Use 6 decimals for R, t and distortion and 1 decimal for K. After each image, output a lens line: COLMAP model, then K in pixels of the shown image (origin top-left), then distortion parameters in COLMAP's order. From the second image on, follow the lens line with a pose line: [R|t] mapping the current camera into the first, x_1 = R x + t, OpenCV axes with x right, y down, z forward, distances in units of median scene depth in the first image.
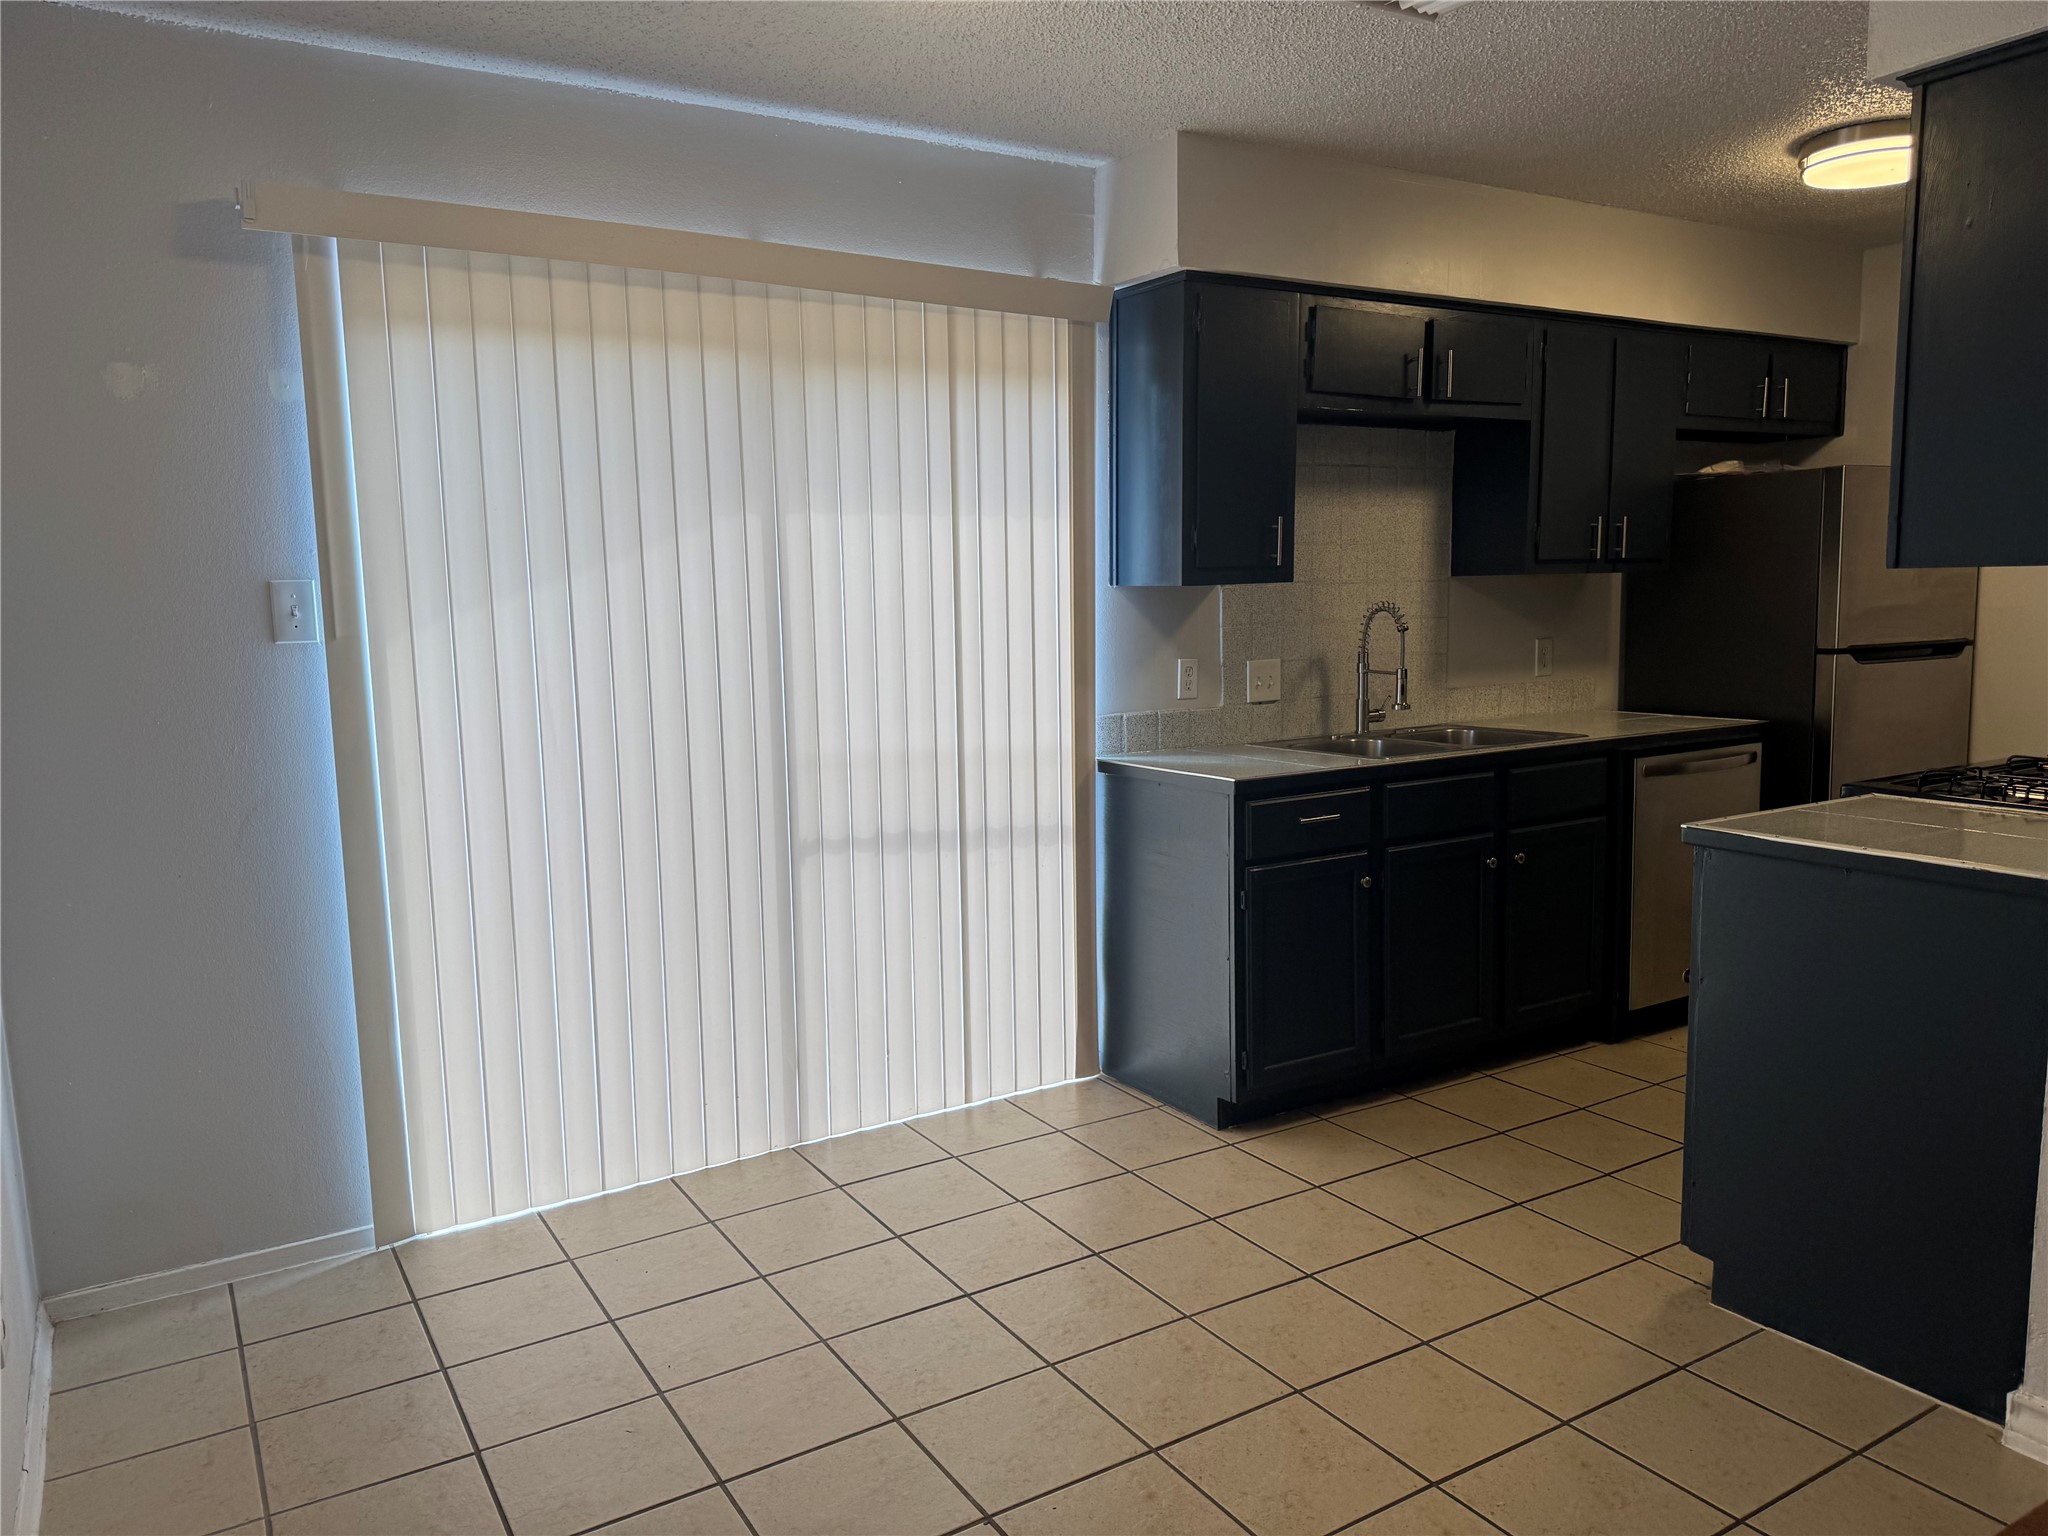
lens RADIAL K [[1468.8, 0, 1024.0], [0, 1468.8, 768.0], [0, 0, 1]] dist [0.134270, -0.146166]
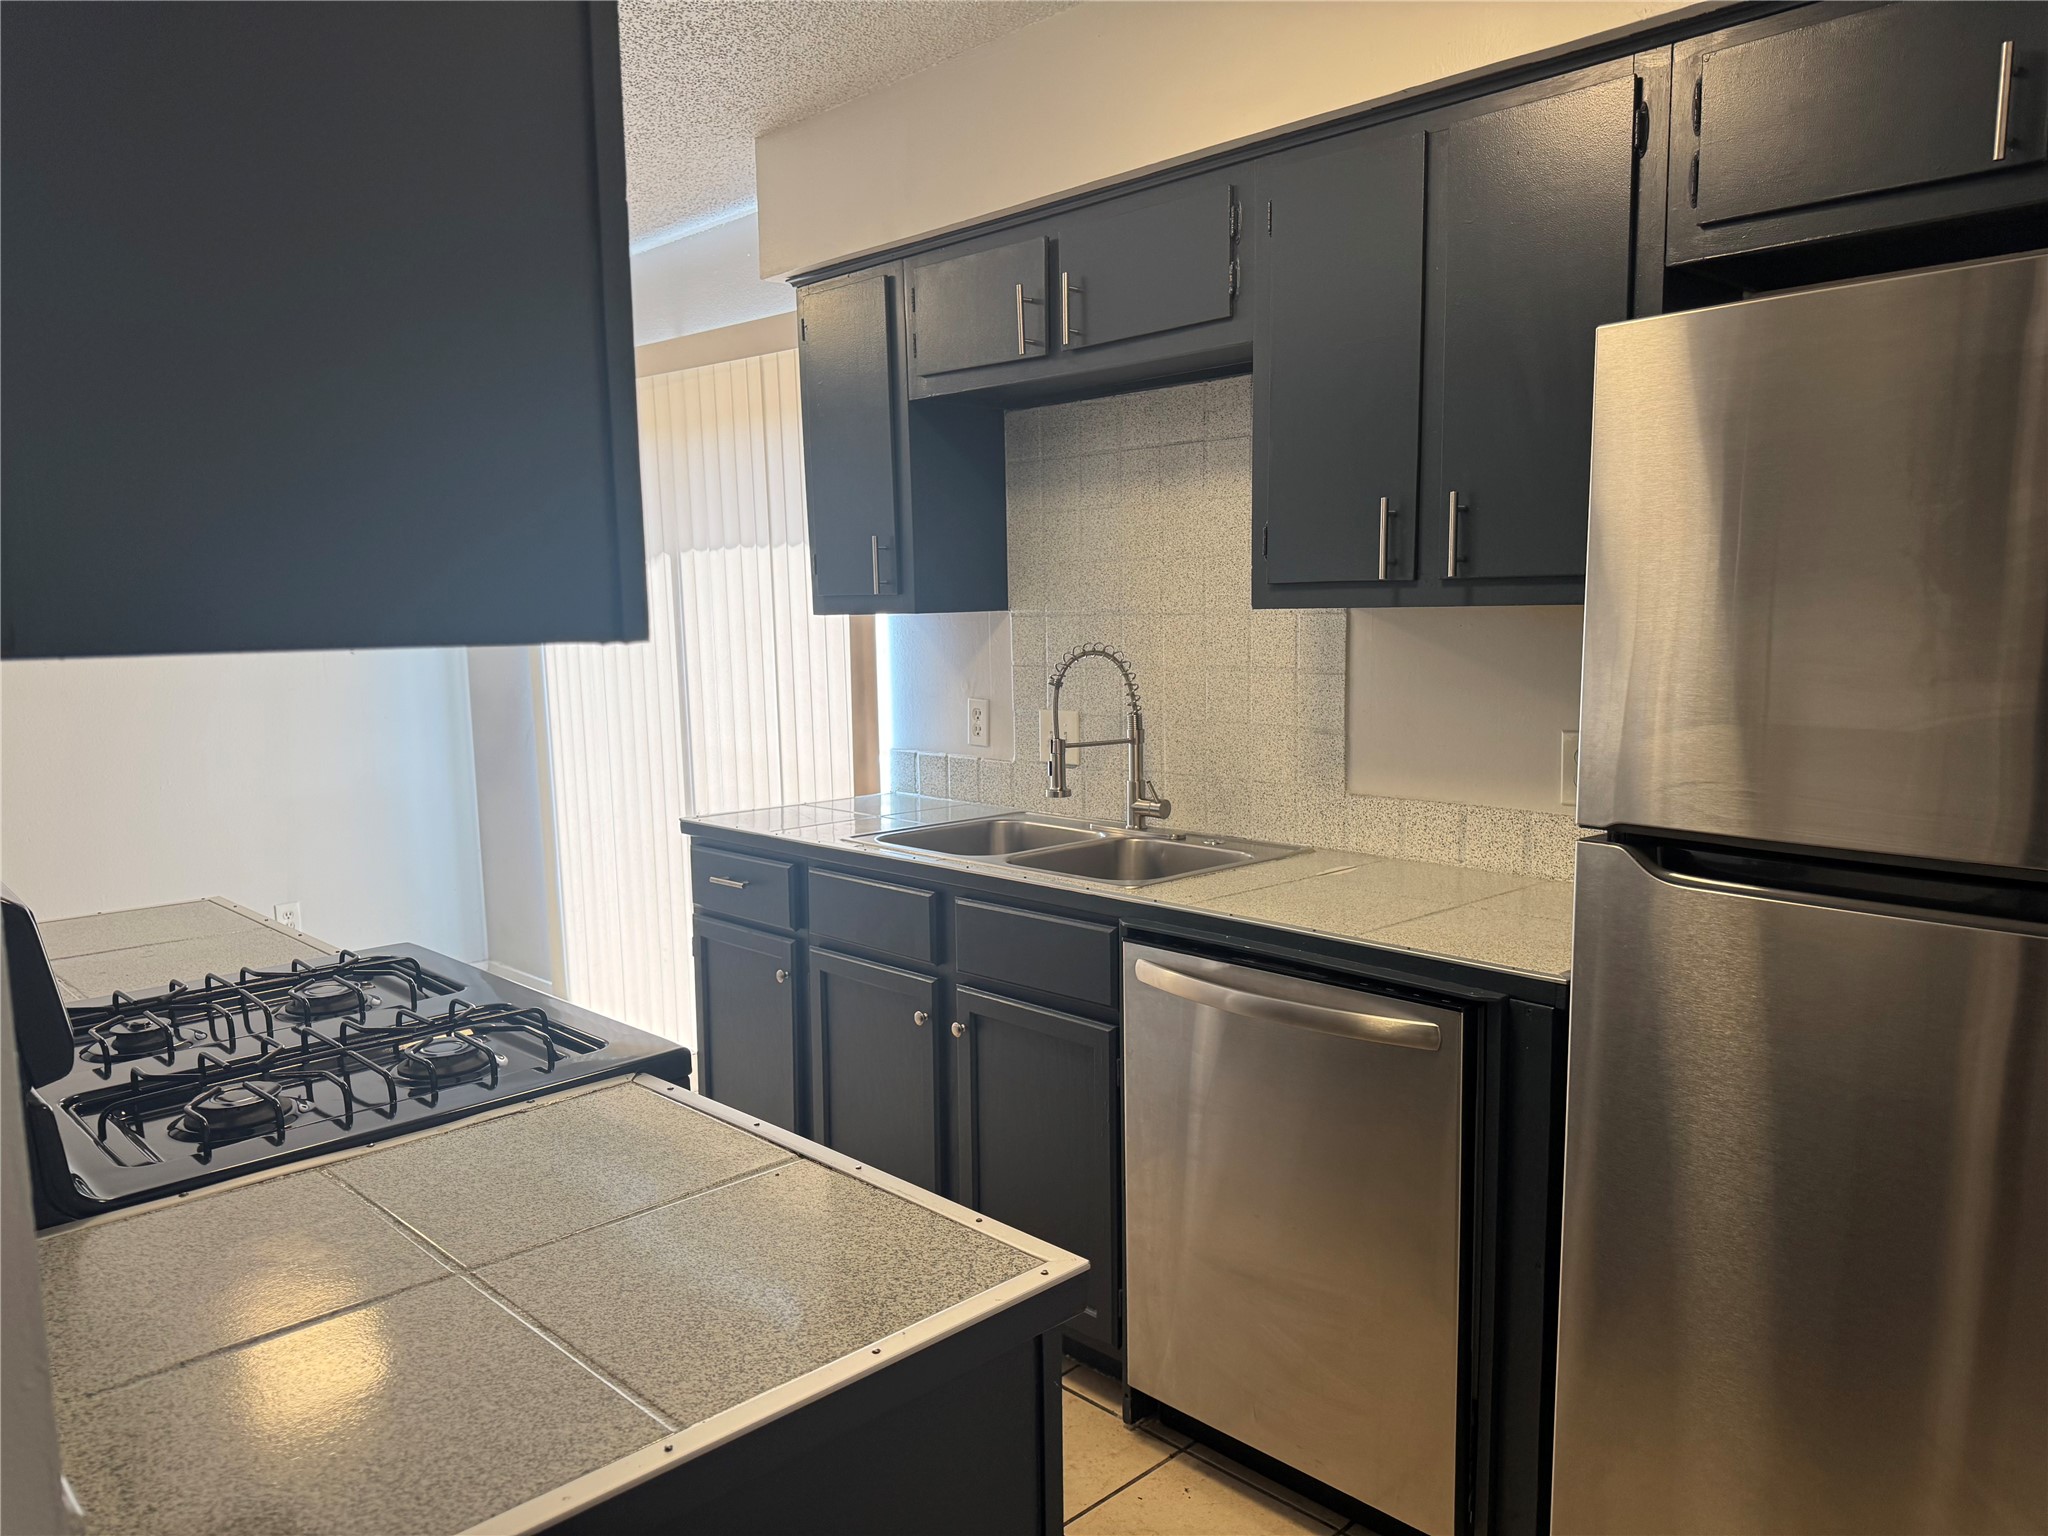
lens RADIAL K [[1434.5, 0, 1024.0], [0, 1434.5, 768.0], [0, 0, 1]] dist [0.135417, -0.240018]
pose [[0.227730, 0.125461, -0.965608, 0.920123], [-0.111112, 0.988535, 0.102235, -0.122477], [0.967364, 0.084009, 0.239059, 0.829418]]
